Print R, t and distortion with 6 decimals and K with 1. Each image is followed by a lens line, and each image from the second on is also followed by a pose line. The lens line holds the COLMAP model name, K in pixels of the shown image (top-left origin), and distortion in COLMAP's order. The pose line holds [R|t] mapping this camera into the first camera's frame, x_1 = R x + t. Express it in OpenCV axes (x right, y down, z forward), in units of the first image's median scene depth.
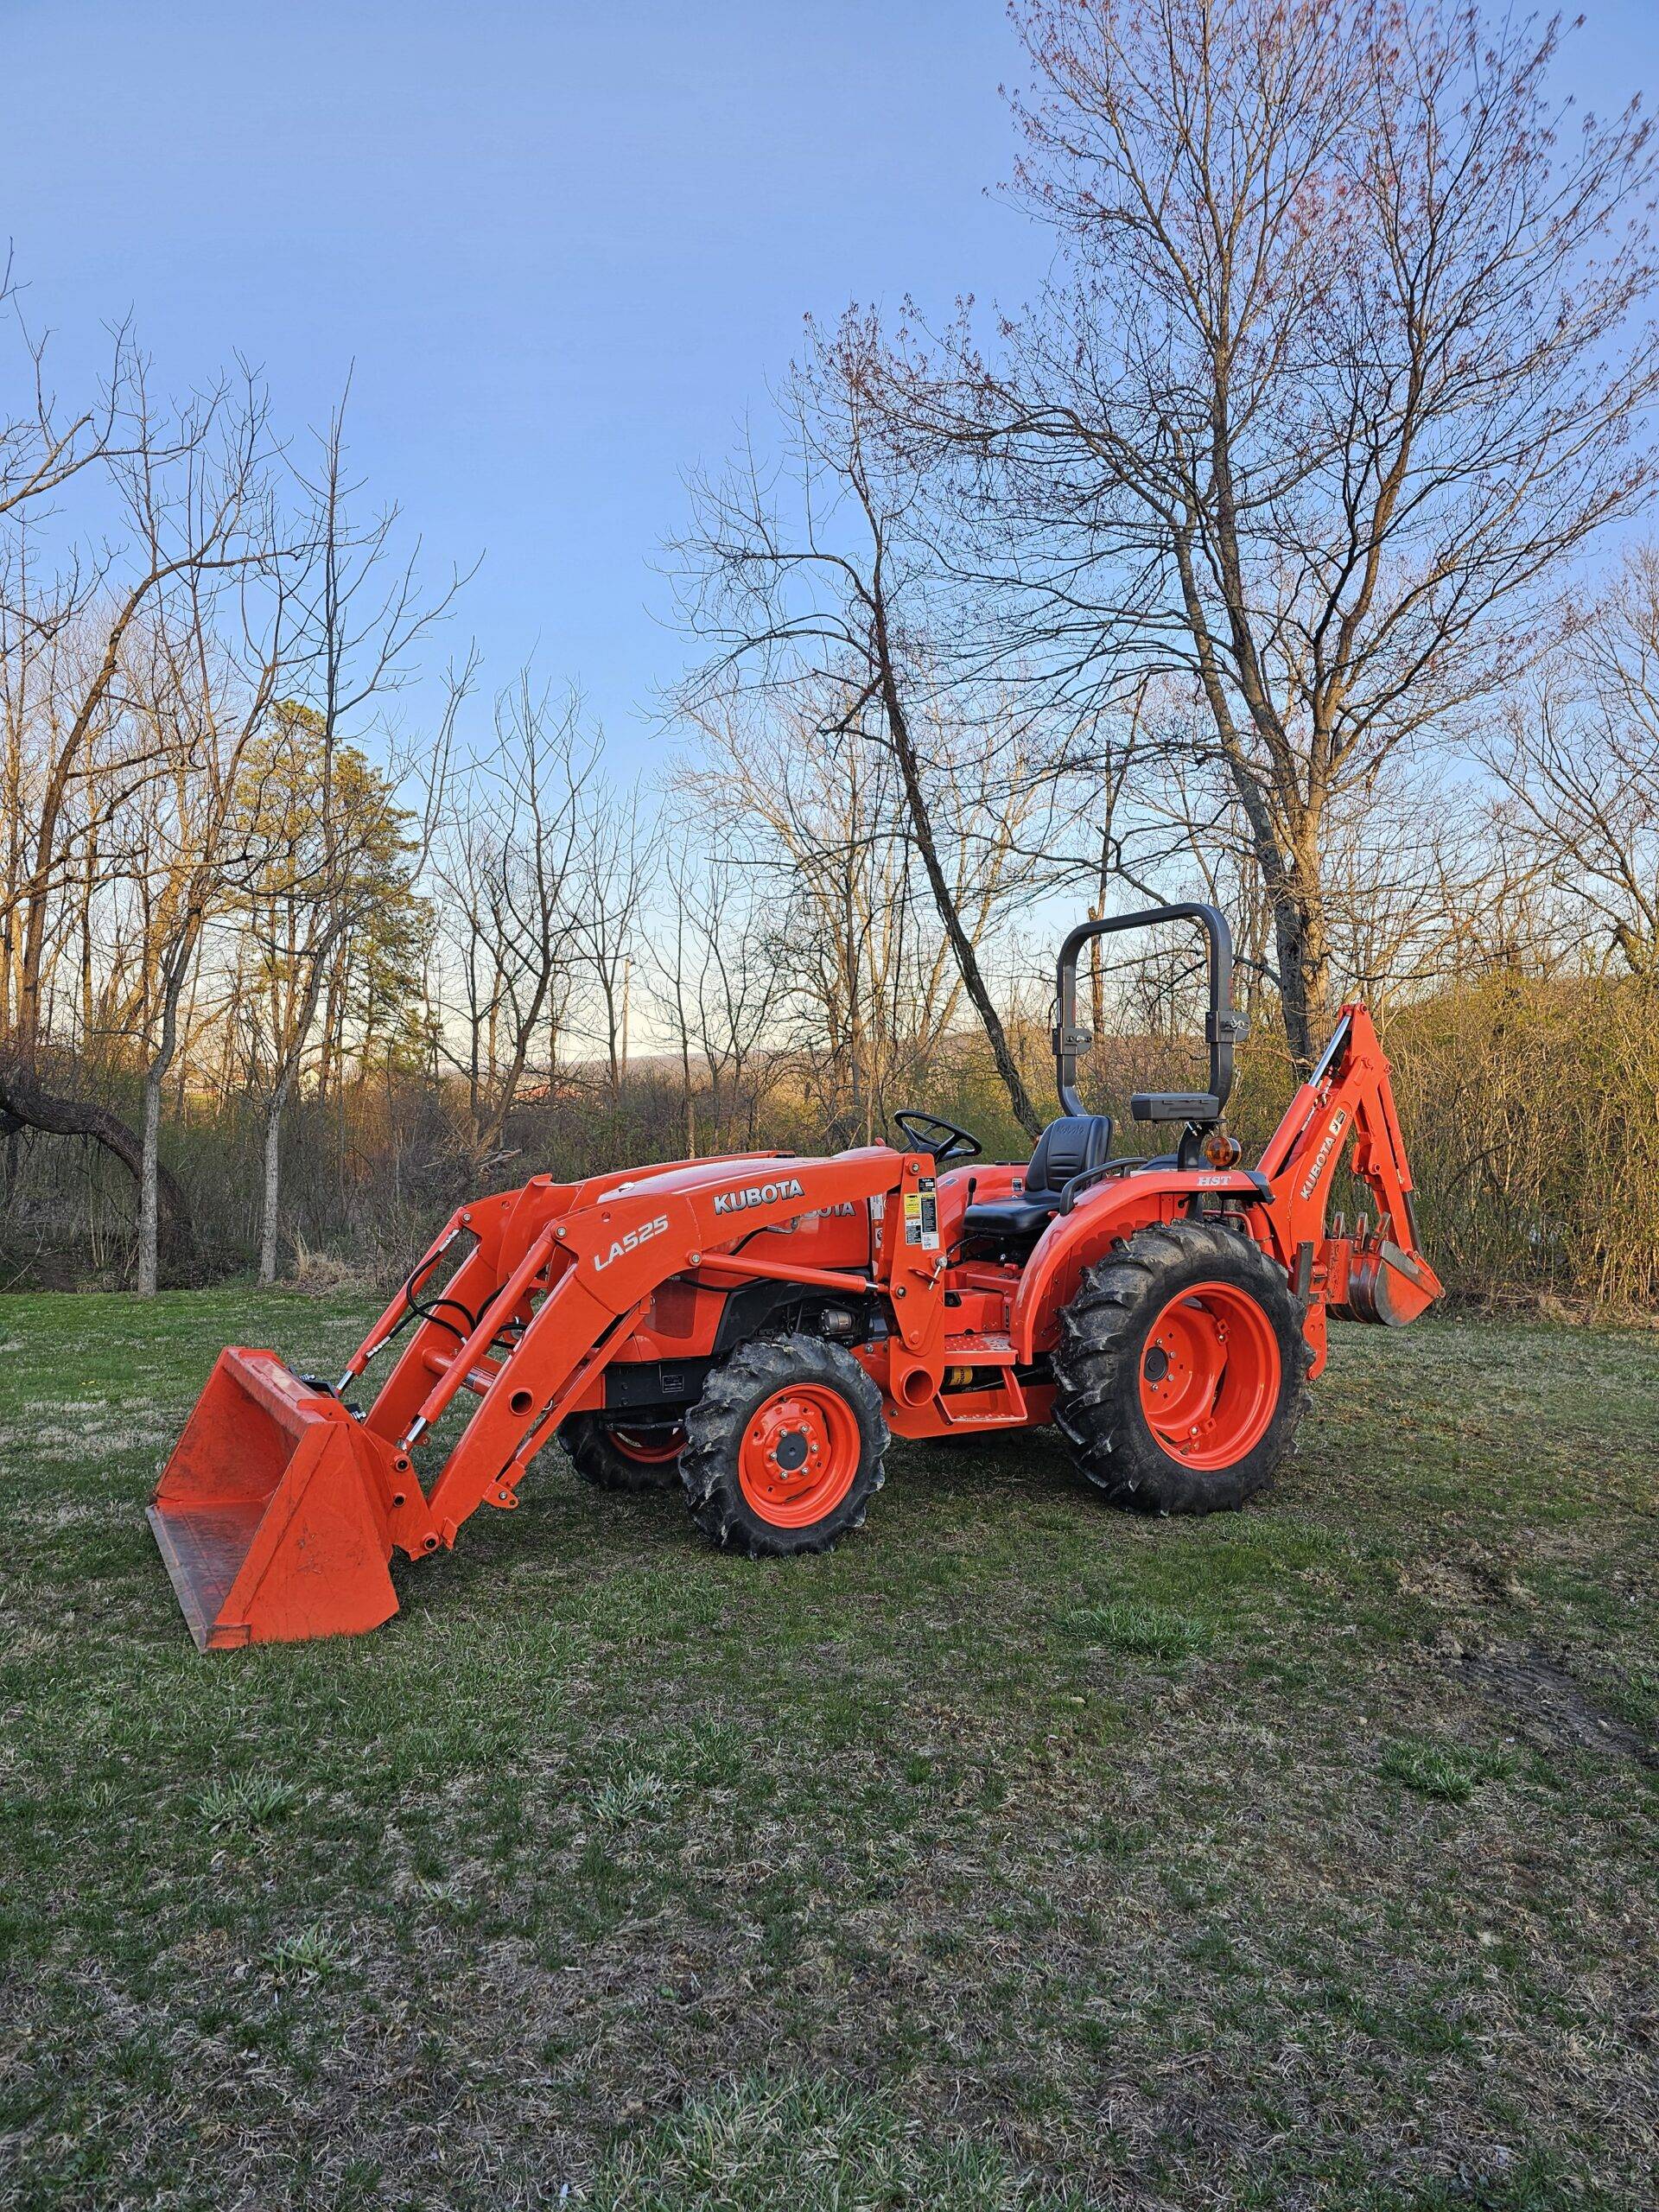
lens RADIAL K [[1482.6, 0, 817.1], [0, 1482.6, 1122.1], [0, 0, 1]] dist [0.059161, -0.049297]
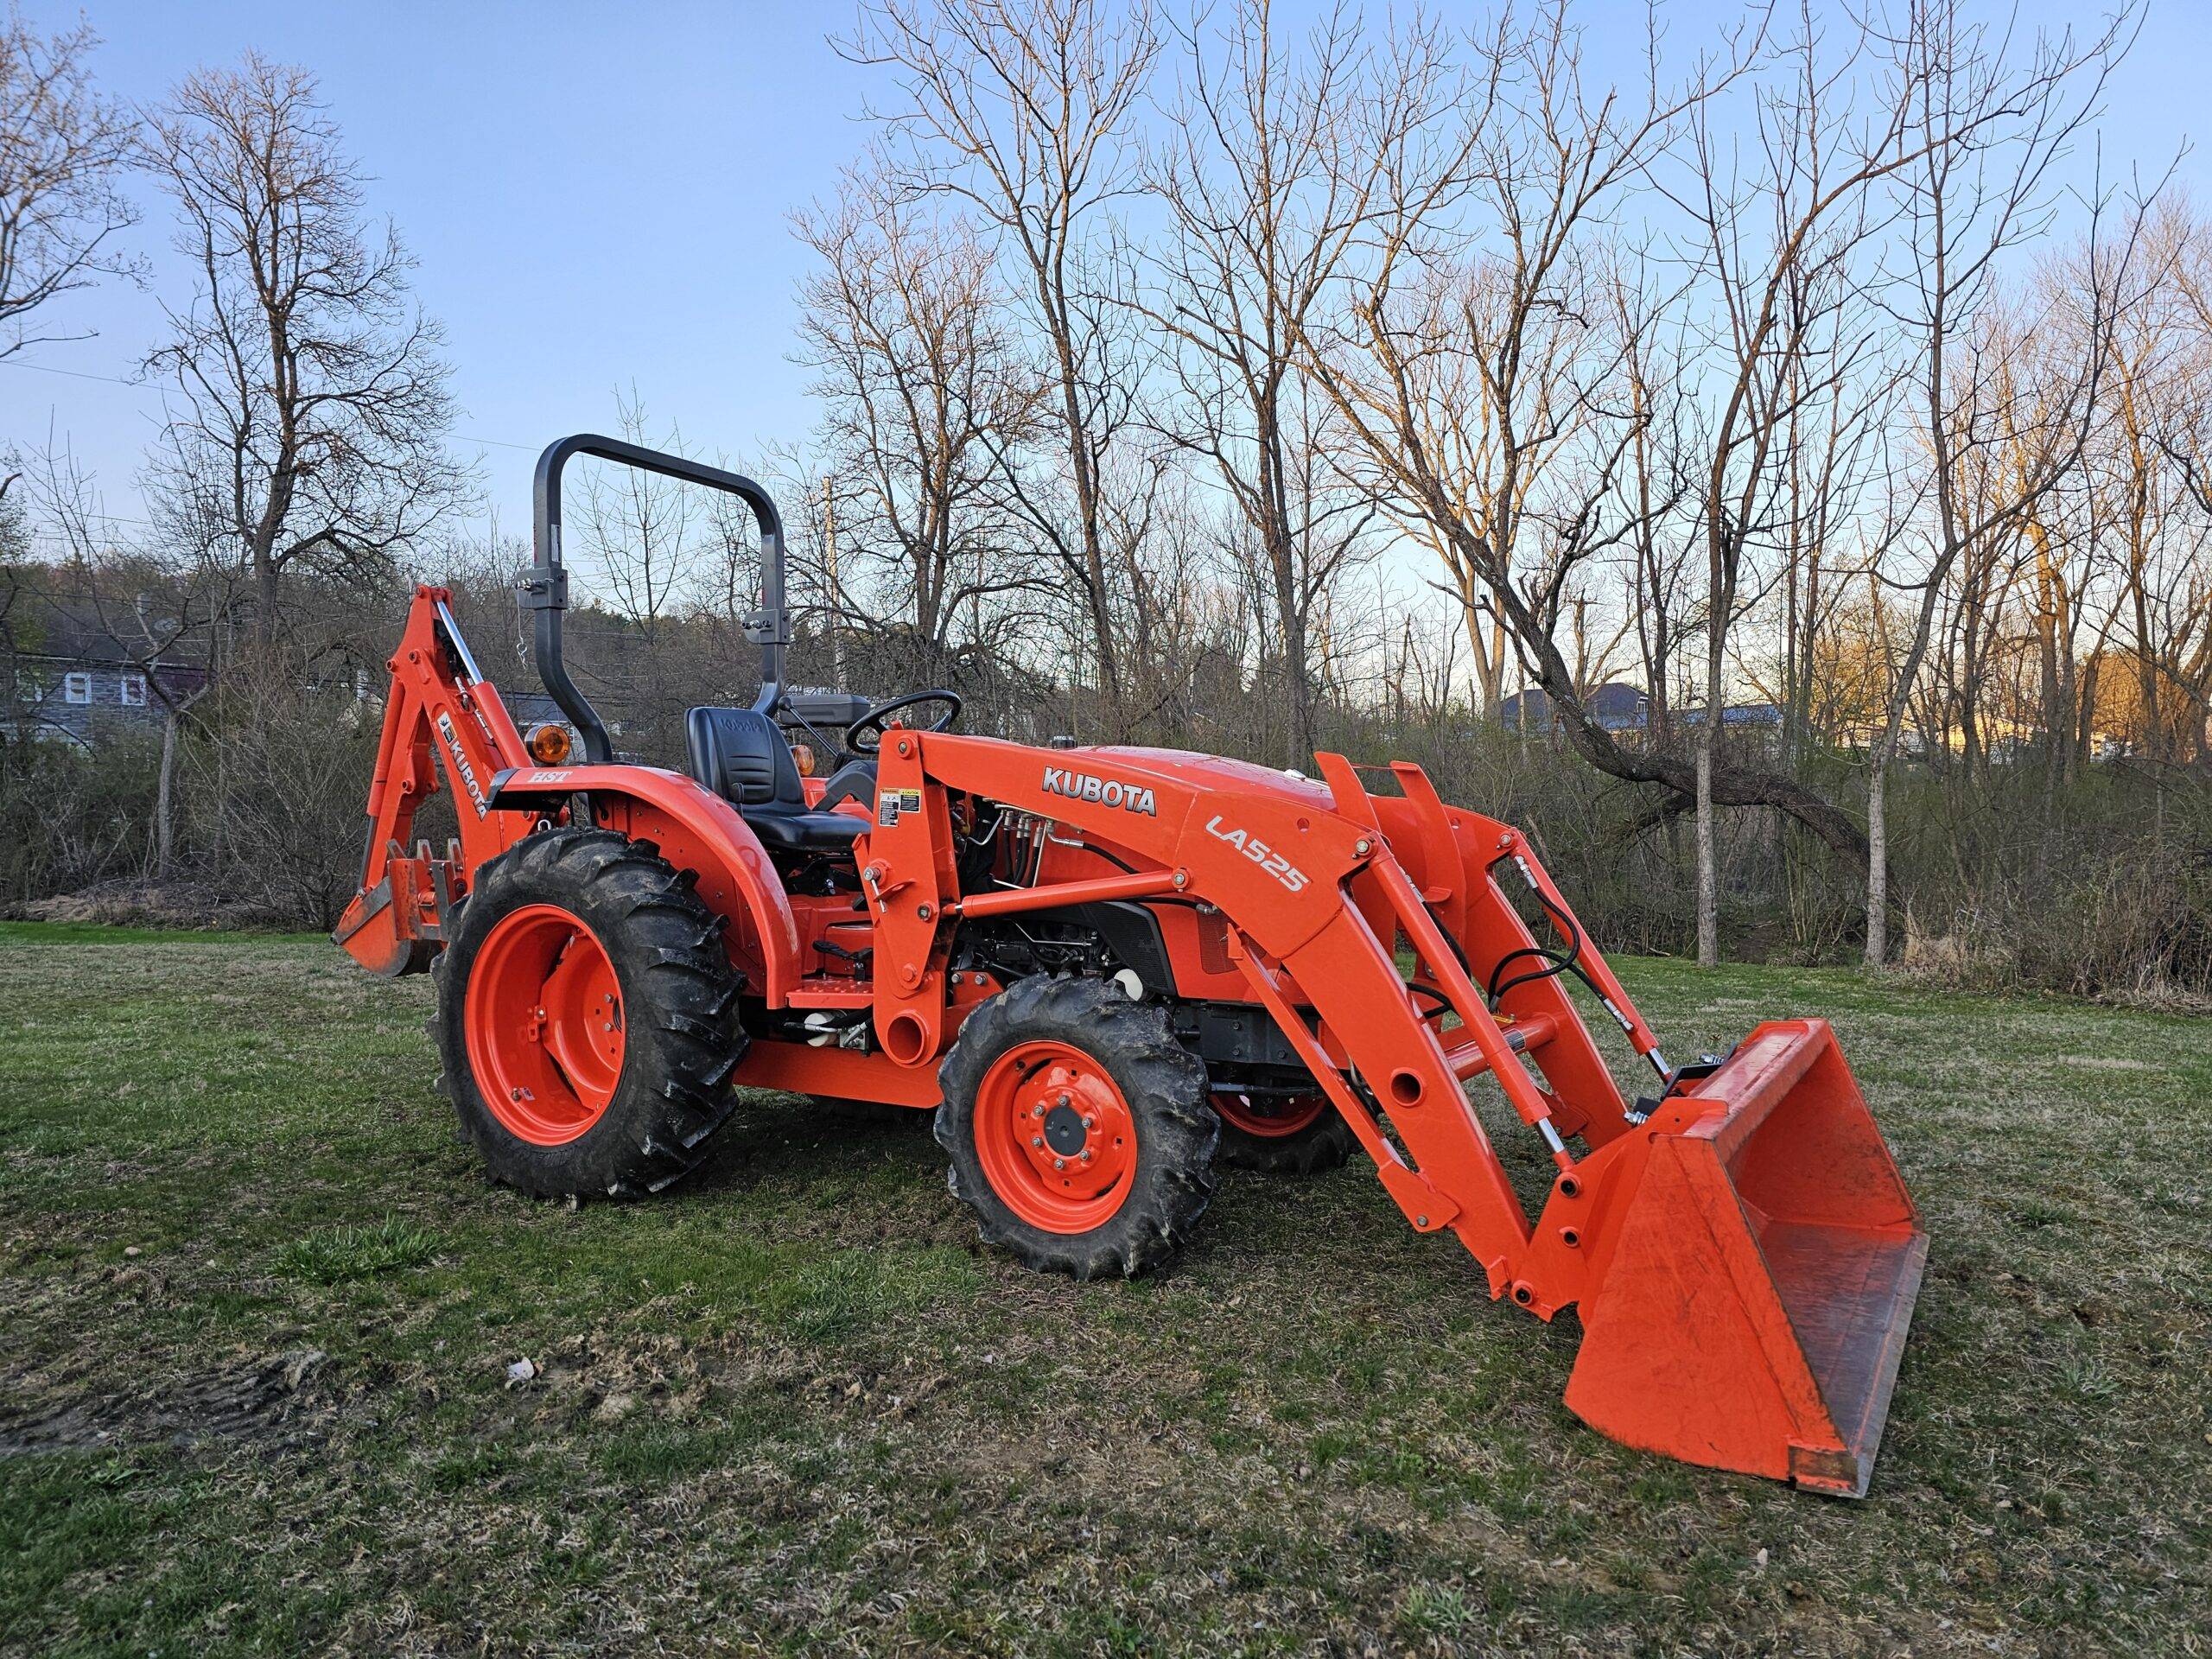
lens RADIAL K [[1482.6, 0, 1103.4], [0, 1482.6, 844.2], [0, 0, 1]] dist [0.059161, -0.049297]
pose [[0.401328, -0.002039, -0.915932, 0.279183], [0.018481, 0.999812, 0.005872, 0.022655], [0.915748, -0.019284, 0.401291, 0.241100]]
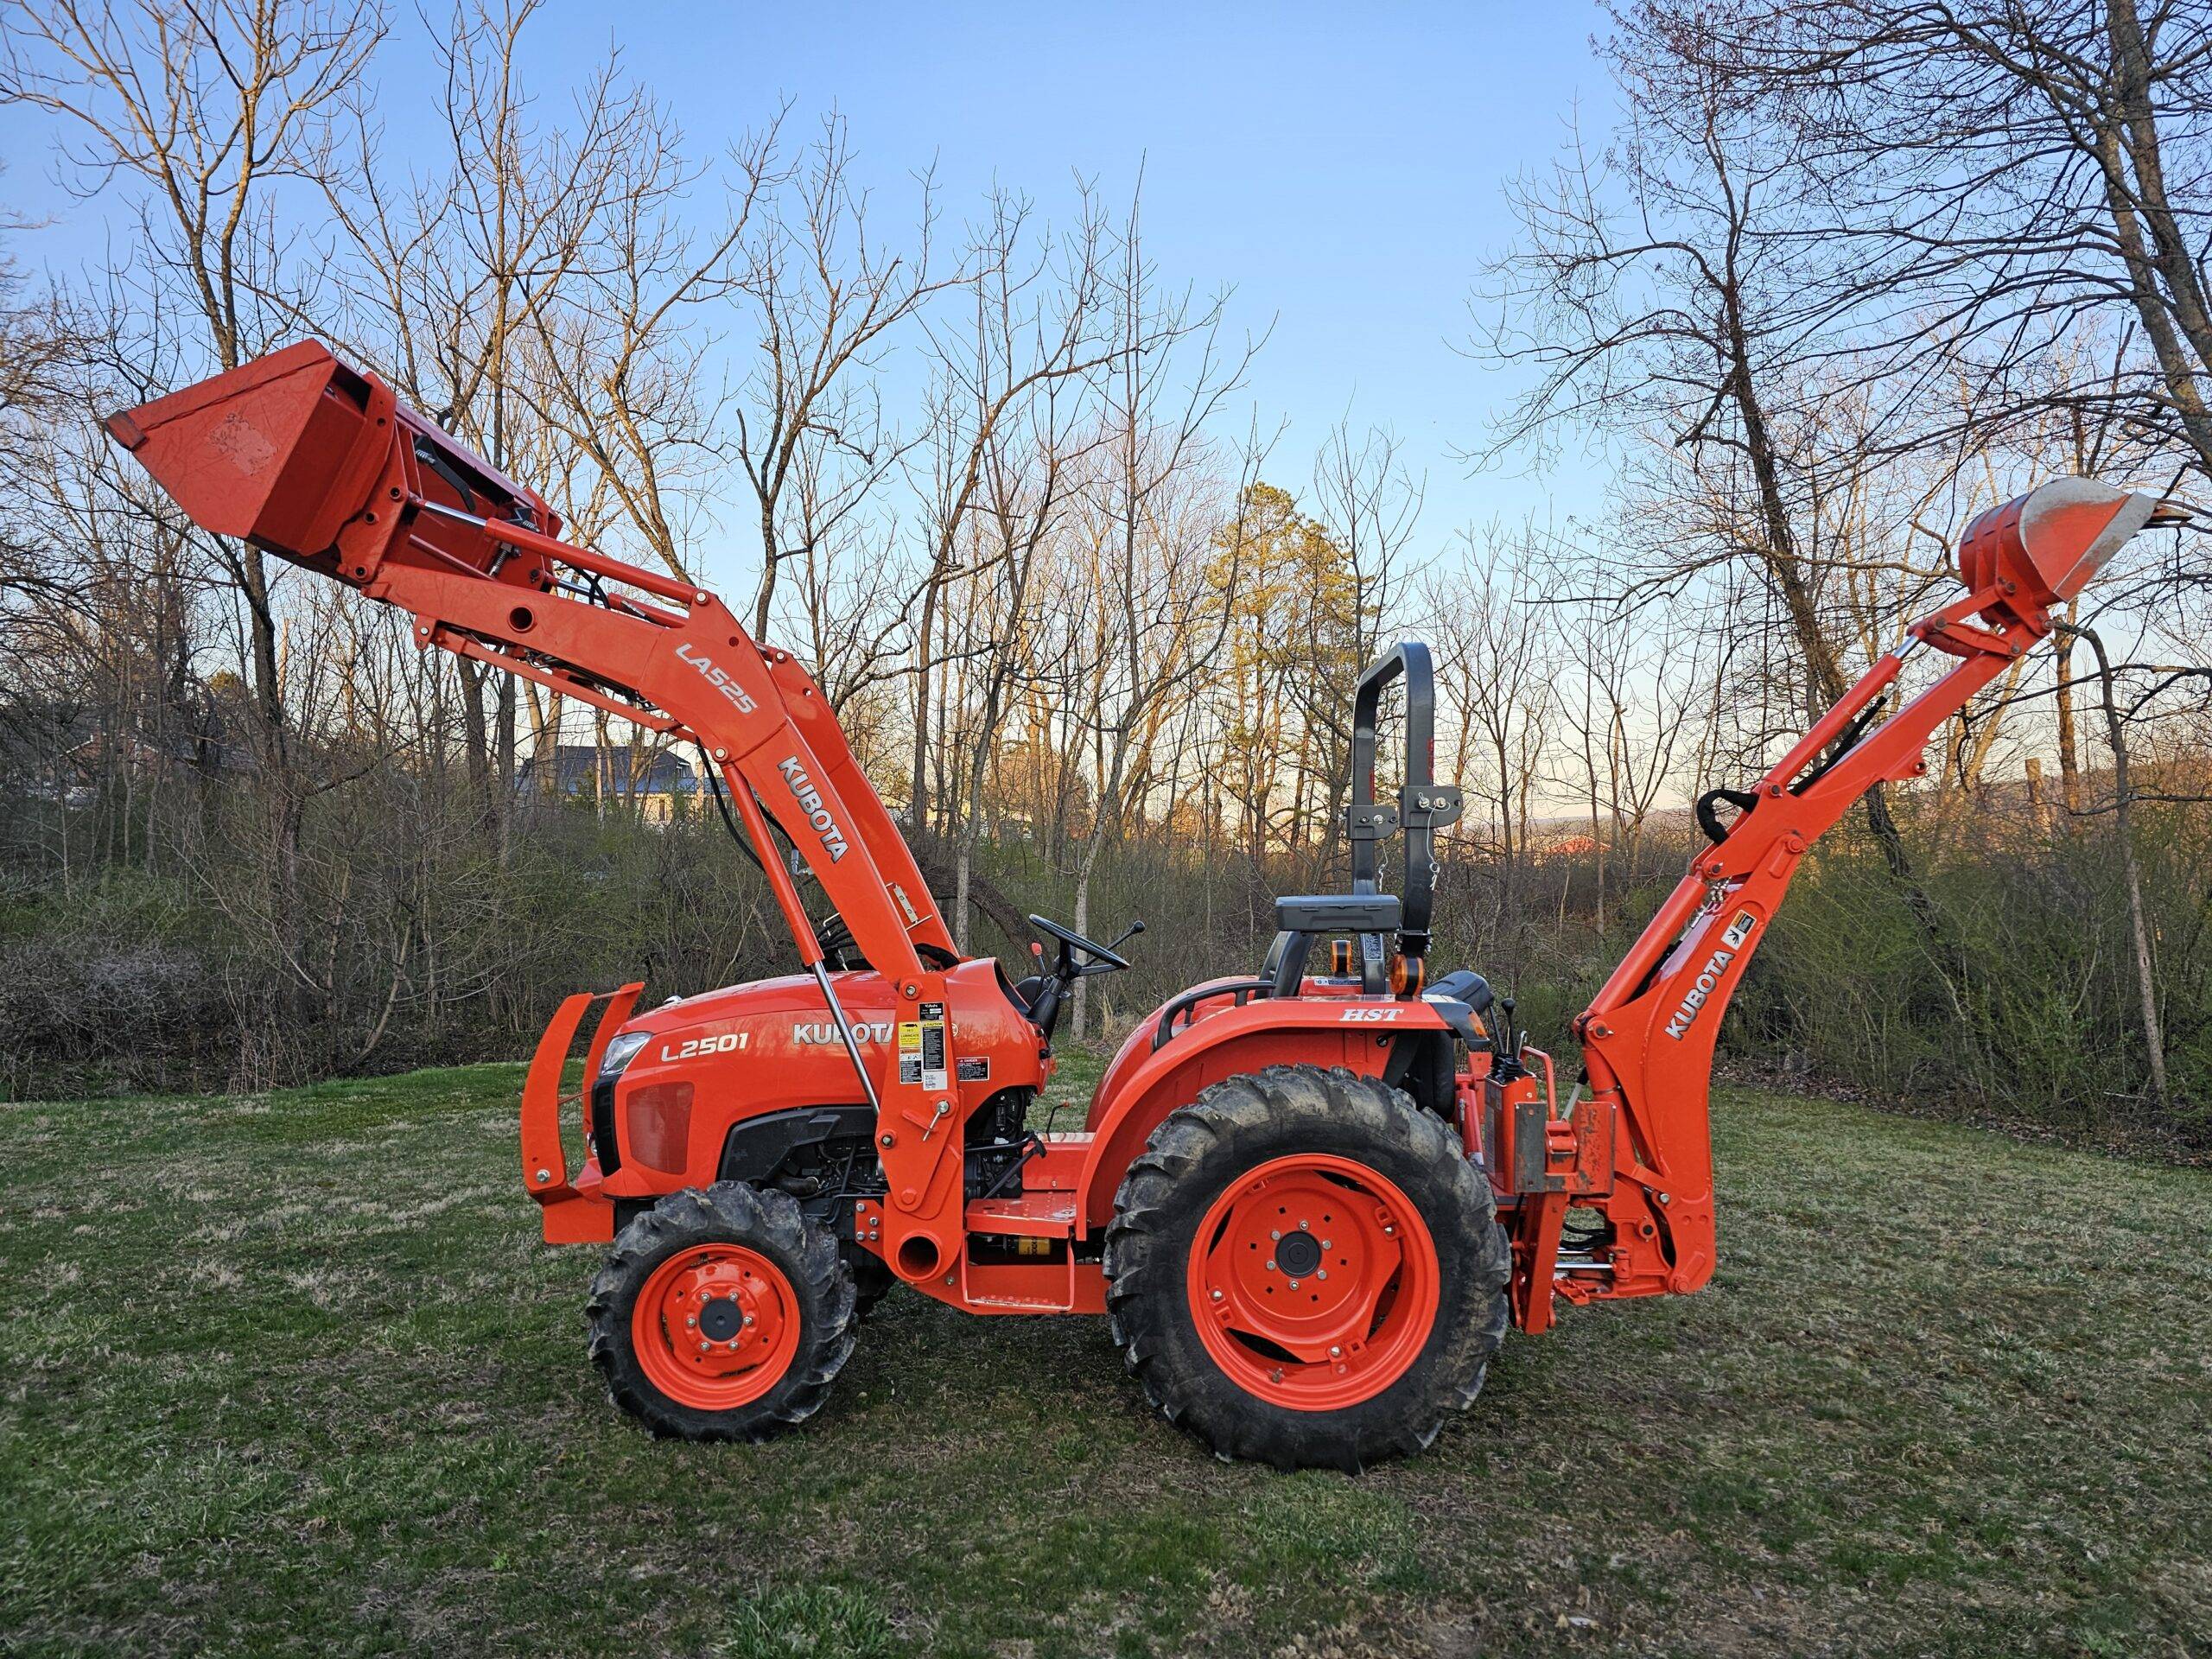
lens RADIAL K [[1482.6, 0, 1118.5], [0, 1482.6, 861.5], [0, 0, 1]] dist [0.059161, -0.049297]
pose [[0.882032, -0.006055, -0.471150, 0.162718], [0.000756, 0.999934, -0.011436, -0.009274], [0.471188, 0.009730, 0.881979, 0.092784]]
